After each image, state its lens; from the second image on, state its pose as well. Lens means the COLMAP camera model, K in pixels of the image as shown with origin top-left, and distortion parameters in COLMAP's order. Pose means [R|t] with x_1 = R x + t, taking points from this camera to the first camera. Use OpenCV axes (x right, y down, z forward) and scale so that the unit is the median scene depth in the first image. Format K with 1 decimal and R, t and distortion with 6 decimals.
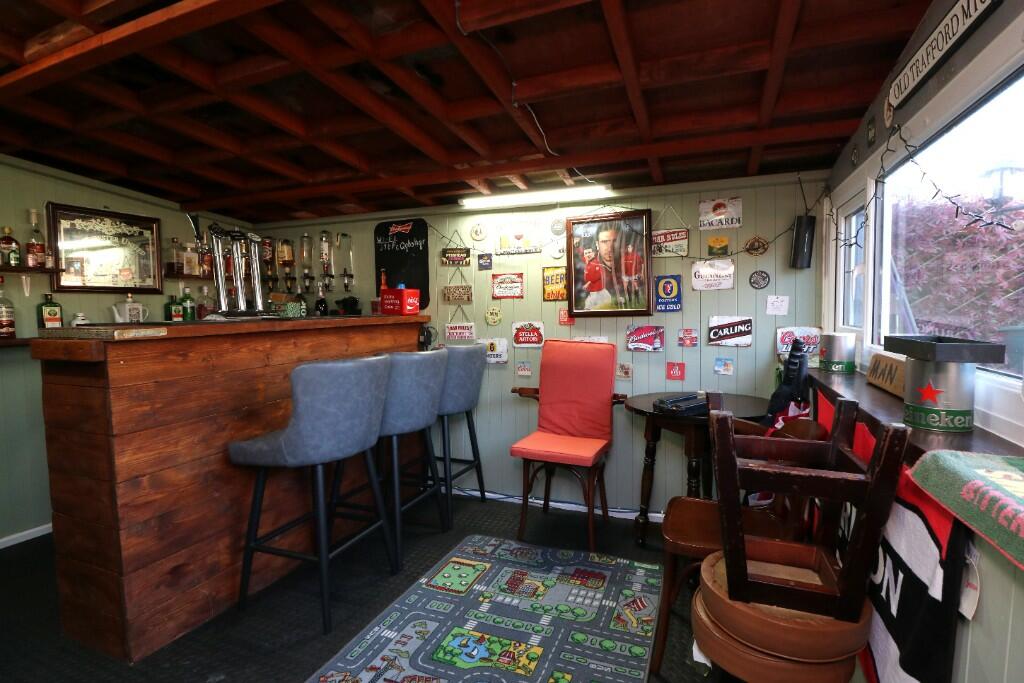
lens RADIAL K [[480.0, 0, 512.3], [0, 480.0, 331.8], [0, 0, 1]] dist [0.001152, -0.014258]
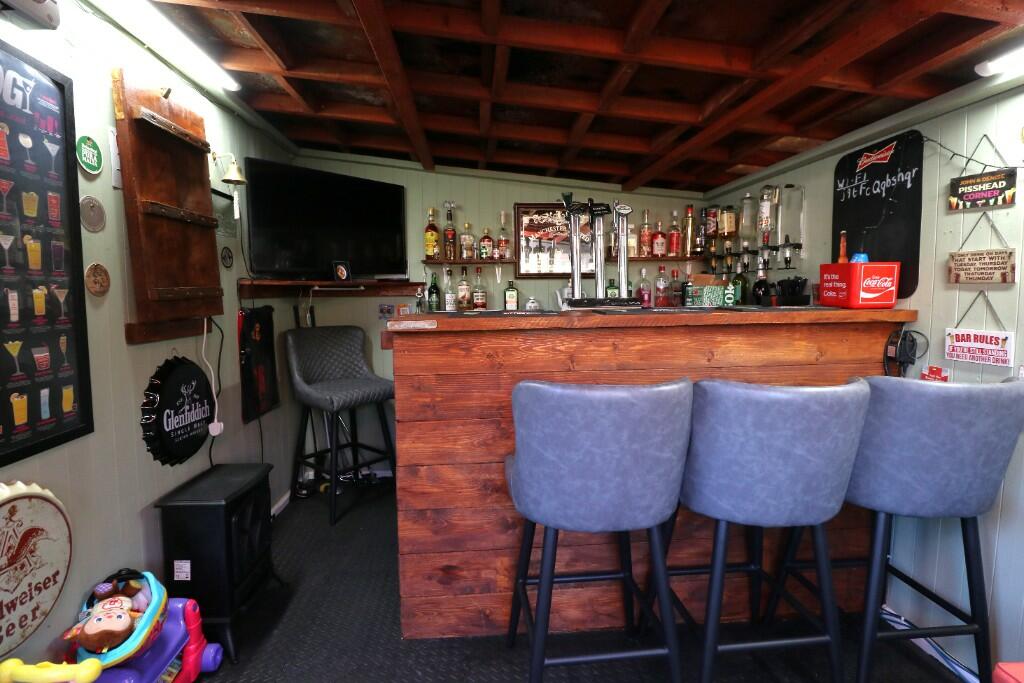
lens RADIAL K [[480.0, 0, 512.3], [0, 480.0, 331.8], [0, 0, 1]] dist [0.001152, -0.014258]
pose [[0.459765, 0.081266, -0.884314, 0.100377], [-0.039398, 0.996690, 0.071109, -0.031741], [0.887166, 0.002146, 0.461445, 0.376637]]
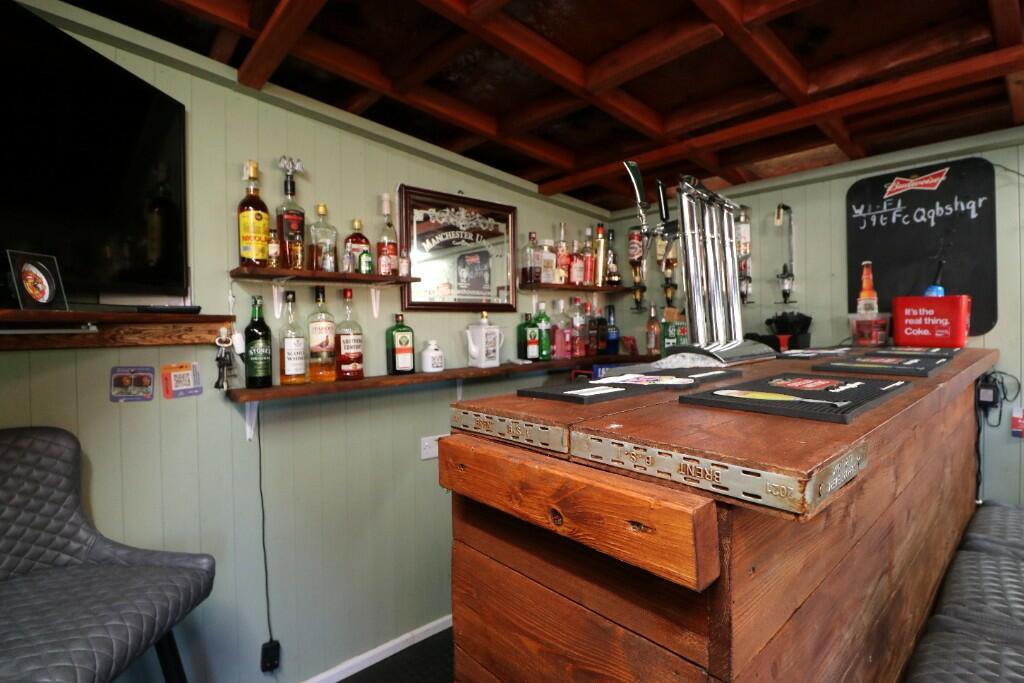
lens RADIAL K [[497.0, 0, 525.9], [0, 497.0, 329.2], [0, 0, 1]] dist [-0.011763, -0.007958]
pose [[0.903240, 0.001863, -0.429132, -0.423779], [-0.016728, 0.999383, -0.030870, -0.032273], [0.428810, 0.035061, 0.902714, 0.357842]]
